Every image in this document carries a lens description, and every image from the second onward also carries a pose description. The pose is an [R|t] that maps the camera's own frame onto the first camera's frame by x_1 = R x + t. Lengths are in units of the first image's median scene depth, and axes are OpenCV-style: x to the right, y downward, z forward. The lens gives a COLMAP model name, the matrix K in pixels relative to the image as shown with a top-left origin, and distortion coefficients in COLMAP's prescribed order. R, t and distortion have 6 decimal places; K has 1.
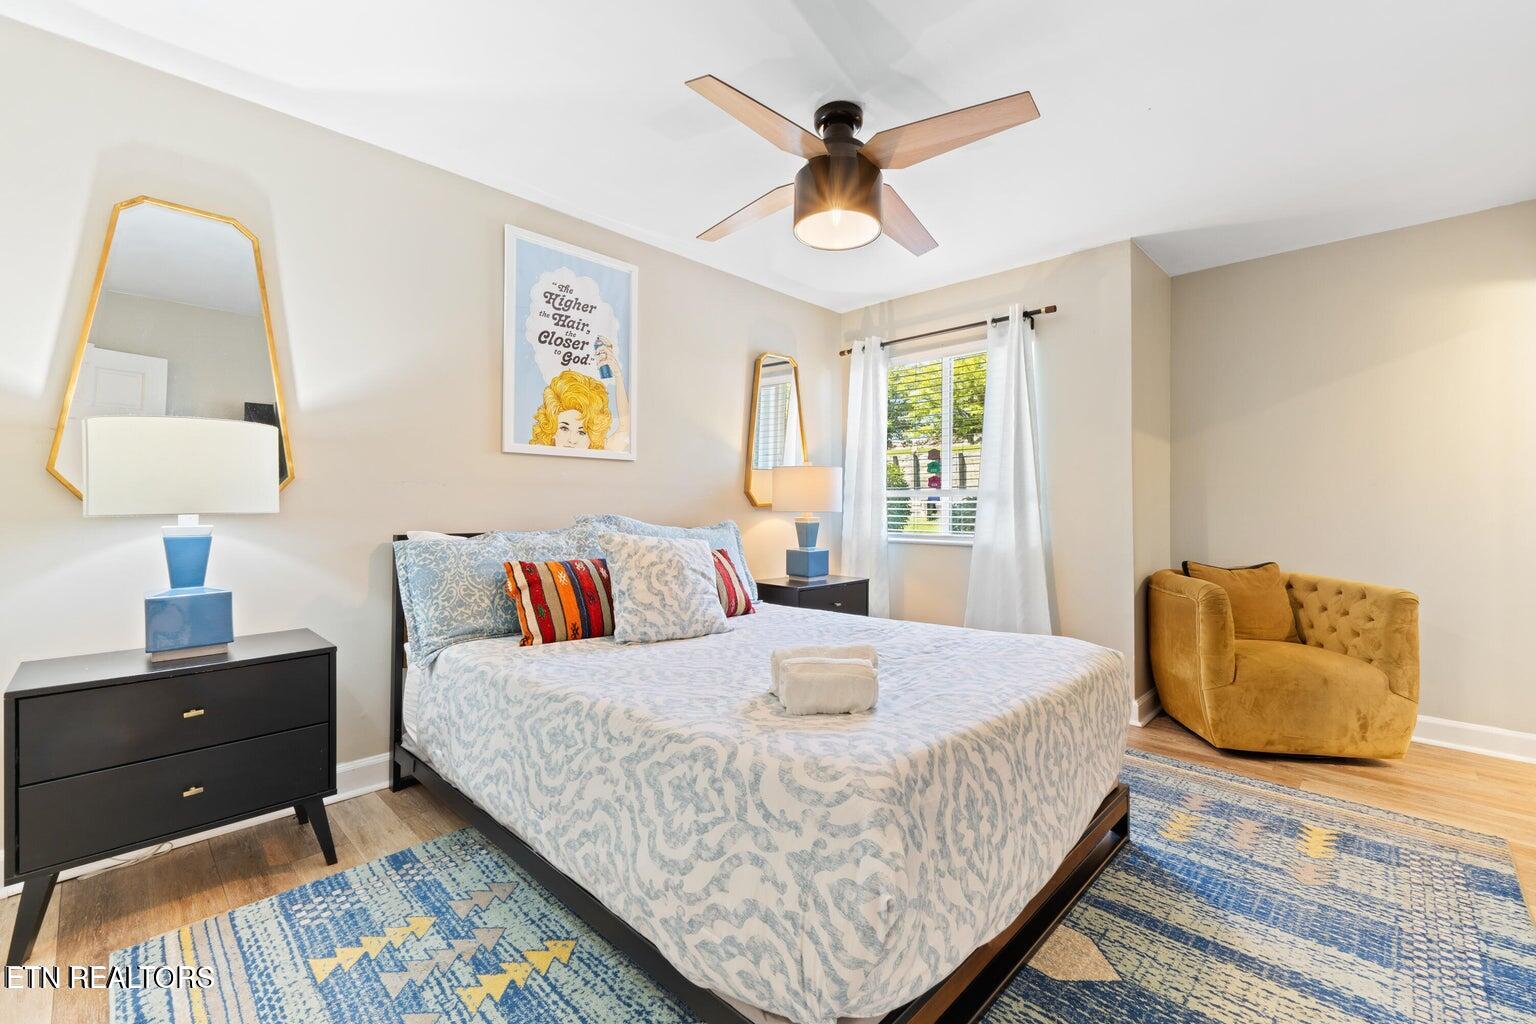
lens RADIAL K [[660.1, 0, 756.8], [0, 660.1, 497.0], [0, 0, 1]] dist [0.001287, 0.000433]
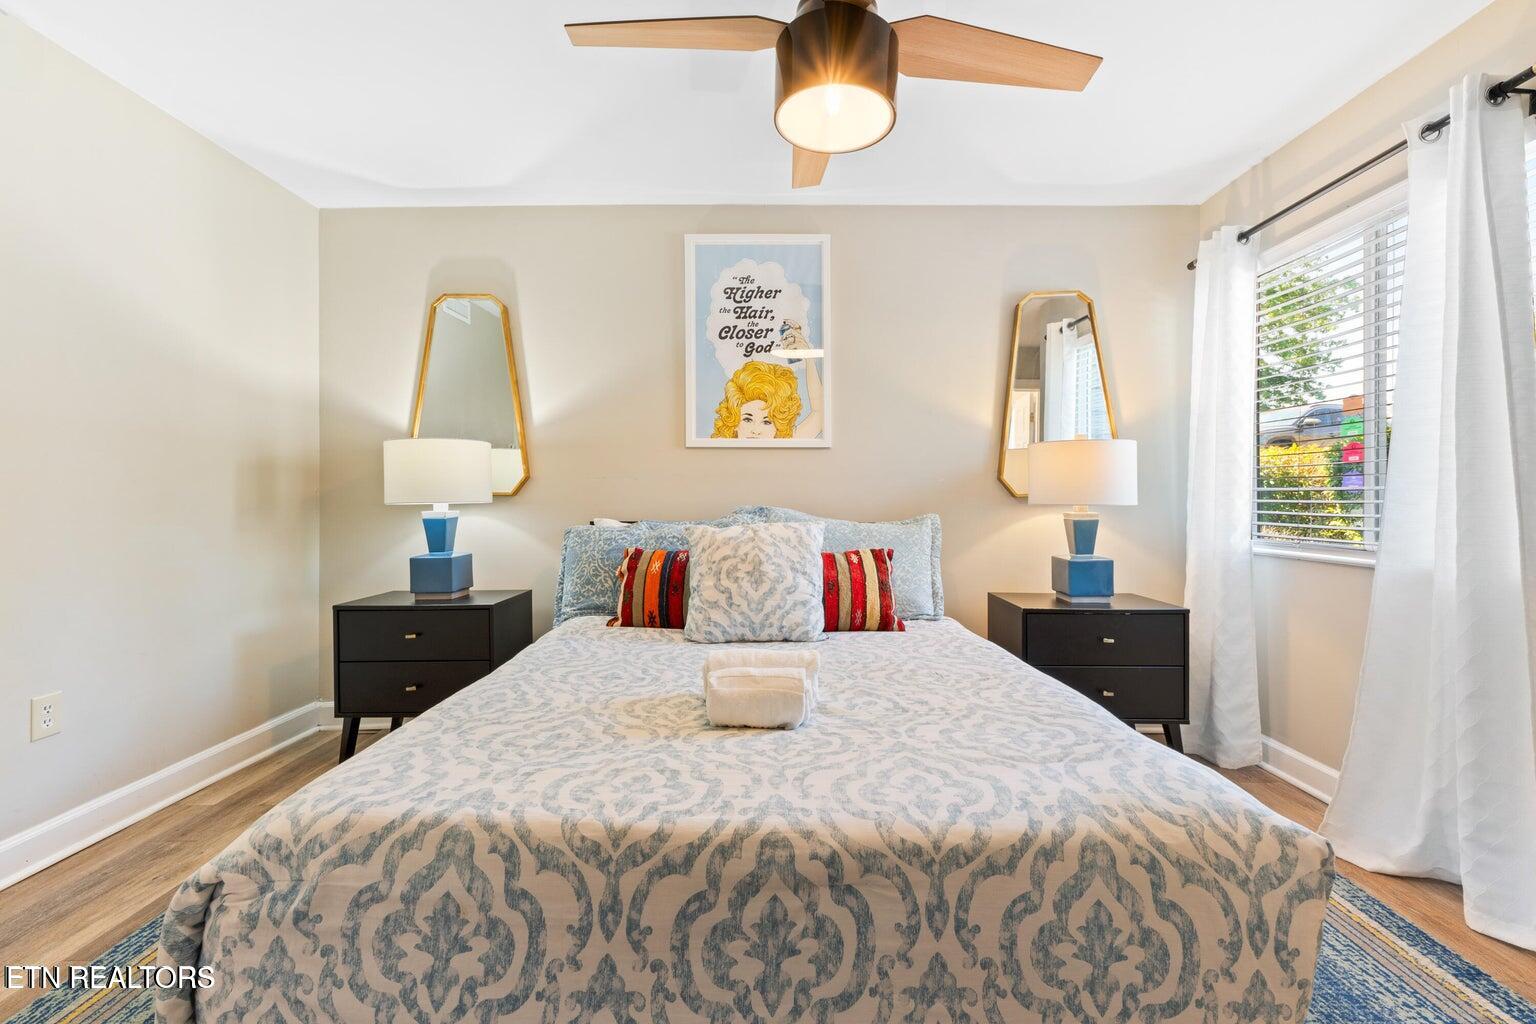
lens RADIAL K [[659.5, 0, 755.6], [0, 659.5, 492.8], [0, 0, 1]] dist [0.013519, -0.000205]
pose [[0.684791, -0.007575, -0.728700, 0.462983], [0.012831, 0.999916, 0.001663, 0.006124], [0.728627, -0.010489, 0.684831, 0.331867]]
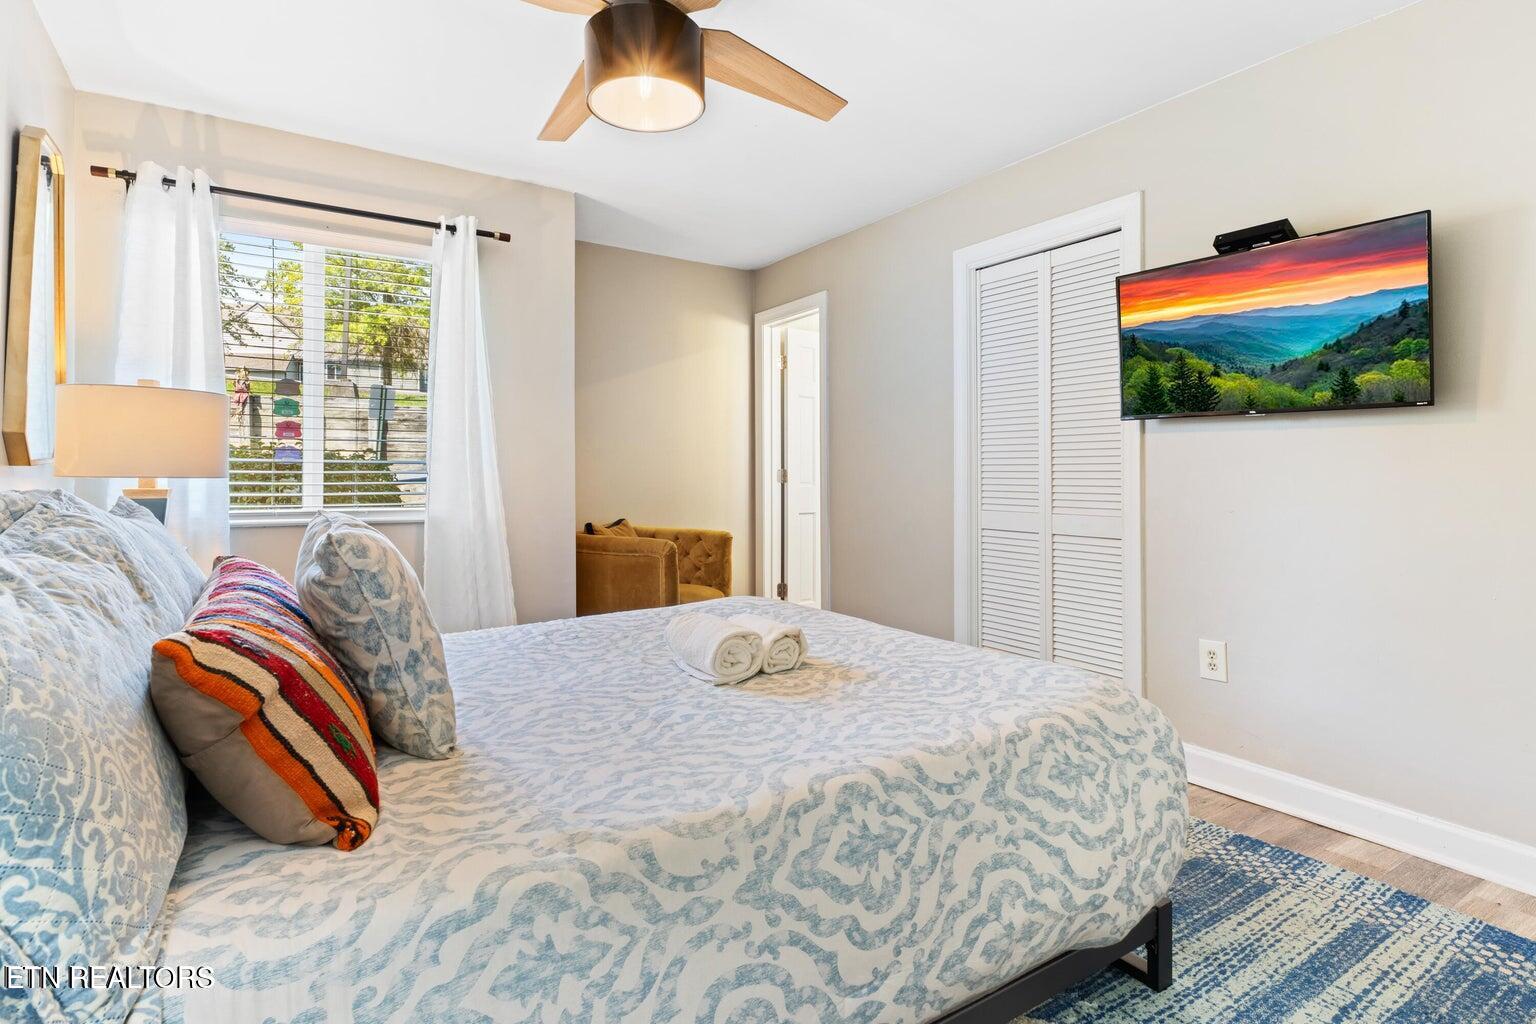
lens RADIAL K [[792.2, 0, 796.0], [0, 792.2, 467.6], [0, 0, 1]] dist [-0.001054, -0.000515]
pose [[0.179740, 0.003739, 0.983707, -0.568348], [-0.022954, 0.999736, 0.000394, 0.003579], [-0.983446, -0.022651, 0.179778, 0.512404]]
